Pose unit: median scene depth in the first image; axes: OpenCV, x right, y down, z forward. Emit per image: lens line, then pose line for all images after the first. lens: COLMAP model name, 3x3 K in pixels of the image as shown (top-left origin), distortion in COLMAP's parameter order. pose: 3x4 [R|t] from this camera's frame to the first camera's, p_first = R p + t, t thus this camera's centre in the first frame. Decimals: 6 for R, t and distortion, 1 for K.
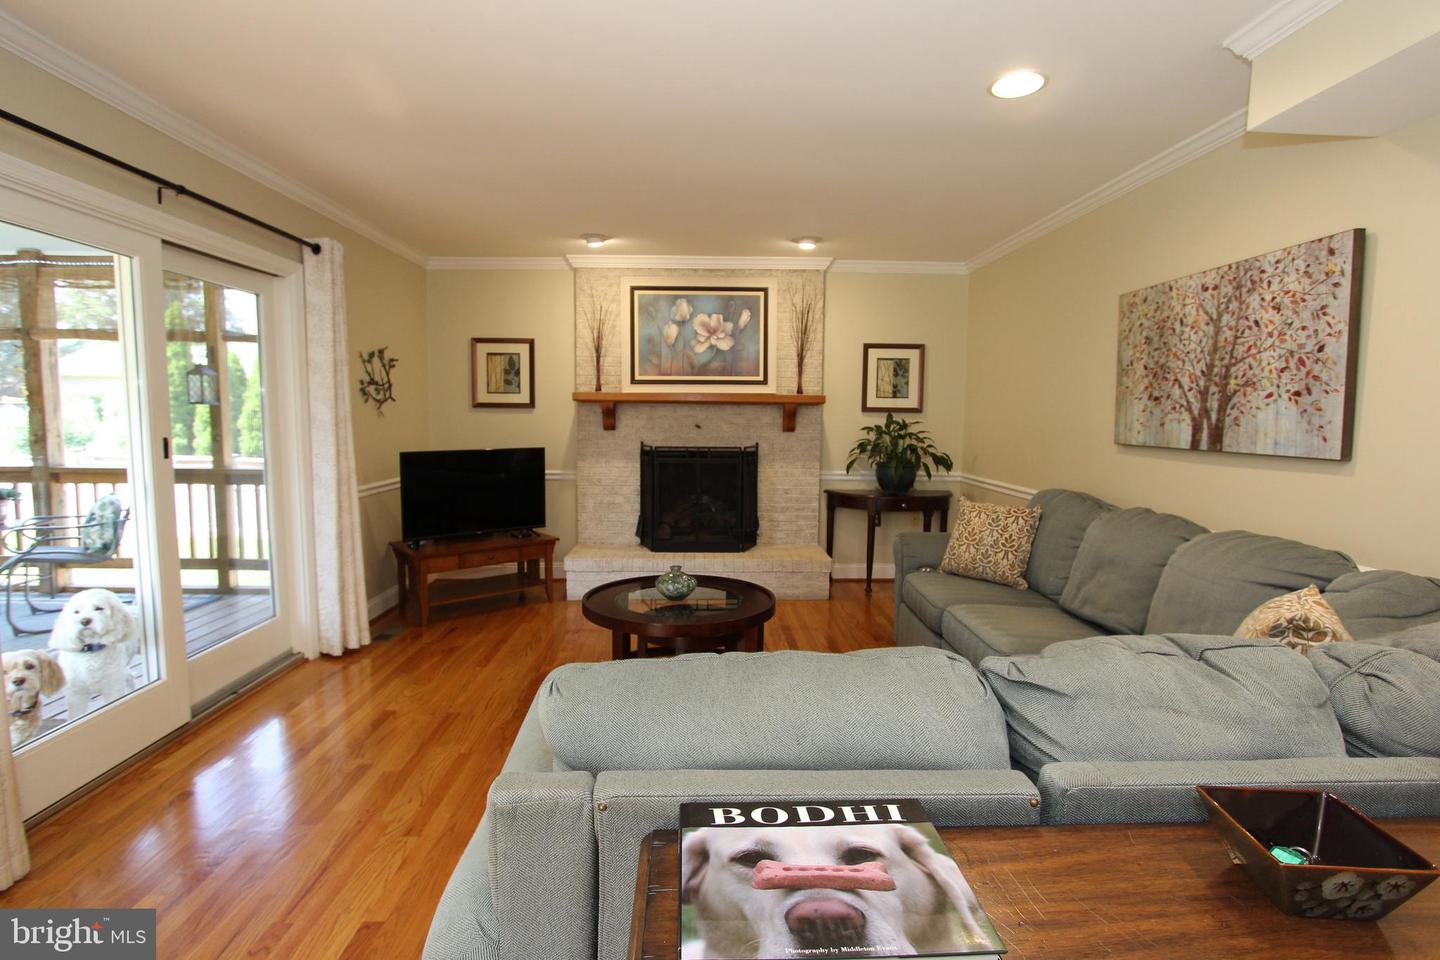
lens RADIAL K [[704.0, 0, 706.0], [0, 704.0, 478.7], [0, 0, 1]] dist [-0.023384, 0.001172]
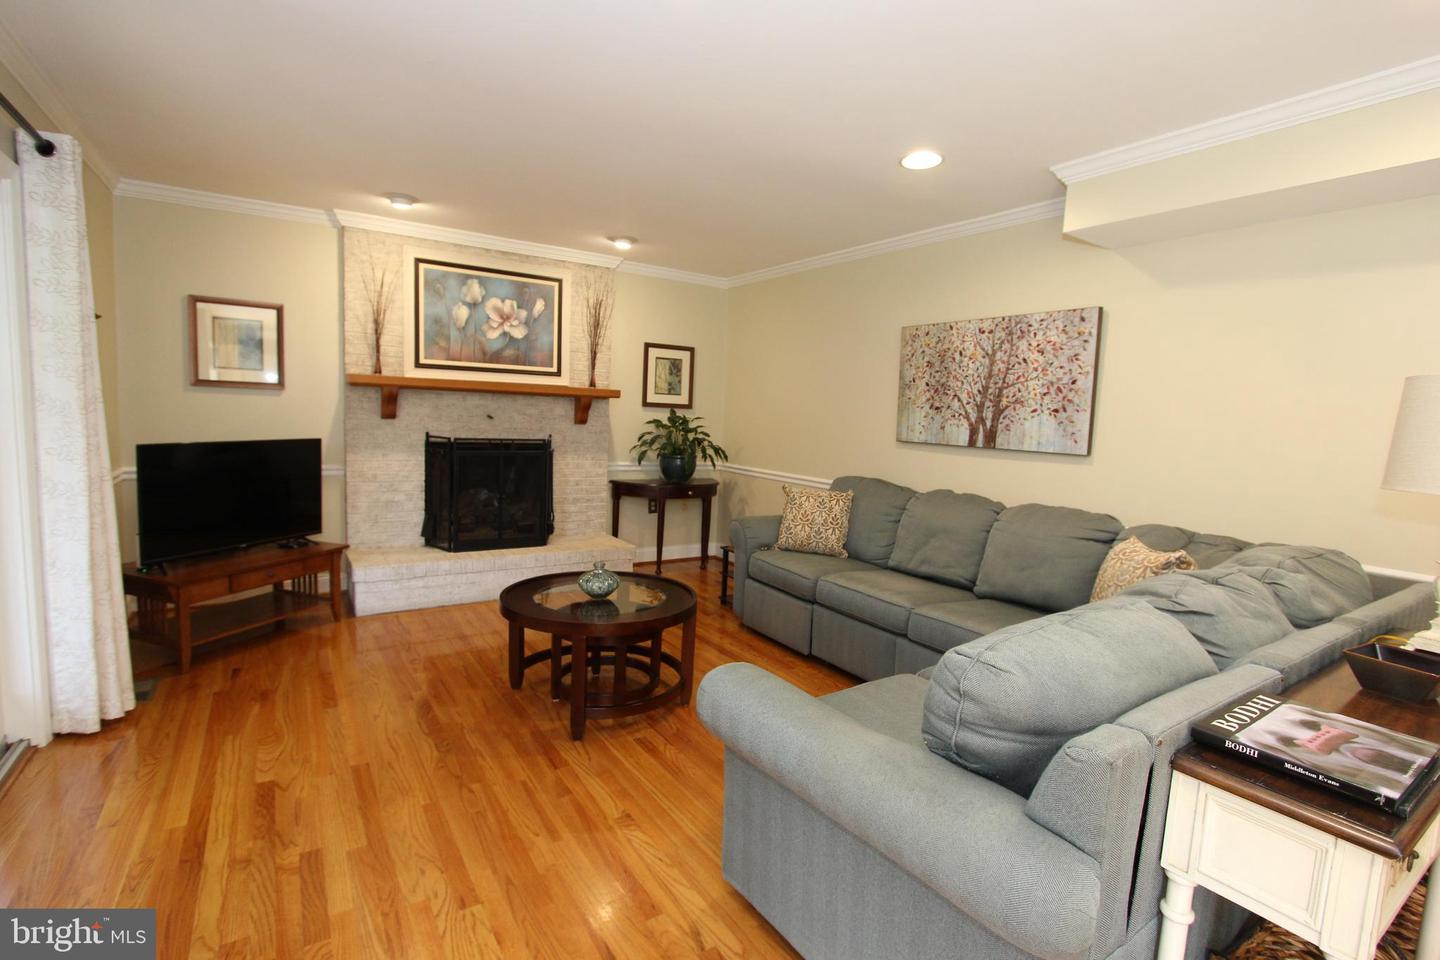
lens RADIAL K [[679.0, 0, 720.0], [0, 679.0, 480.0], [0, 0, 1]] dist [-0.019829, 0.001127]
pose [[0.846810, -0.024645, 0.531324, -0.252879], [0.012940, 0.999585, 0.025740, -0.009275], [-0.531738, -0.014922, 0.846777, 0.067878]]
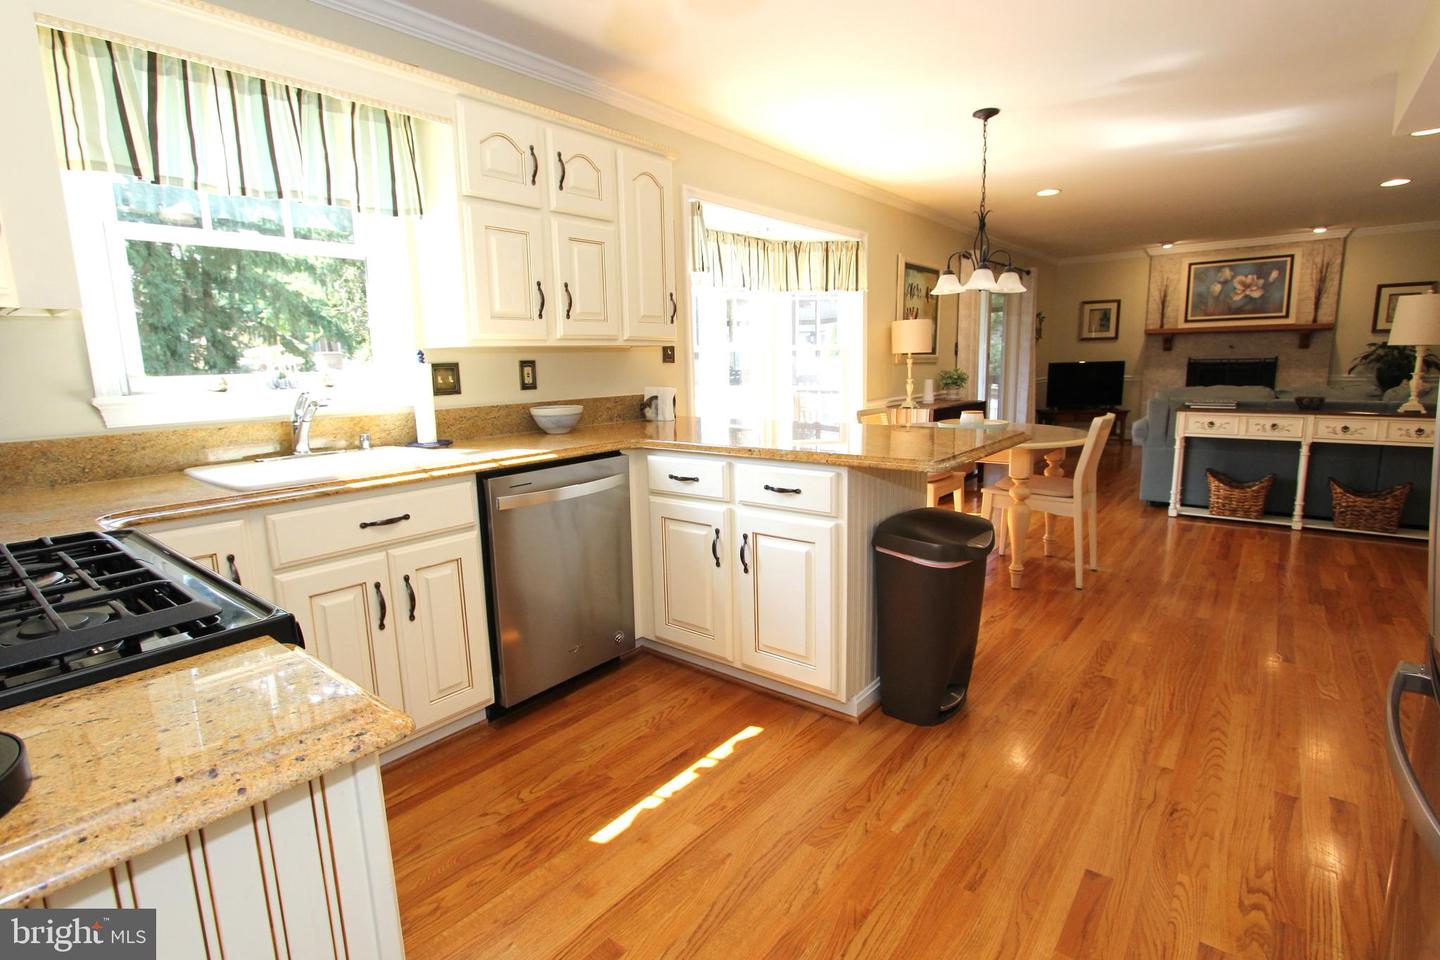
lens RADIAL K [[679.0, 0, 720.0], [0, 679.0, 480.0], [0, 0, 1]] dist [-0.019829, 0.001127]
pose [[0.765754, 0.083787, -0.637653, 0.104592], [-0.026837, 0.994777, 0.098484, 0.117370], [0.642574, -0.058301, 0.764003, -1.015025]]
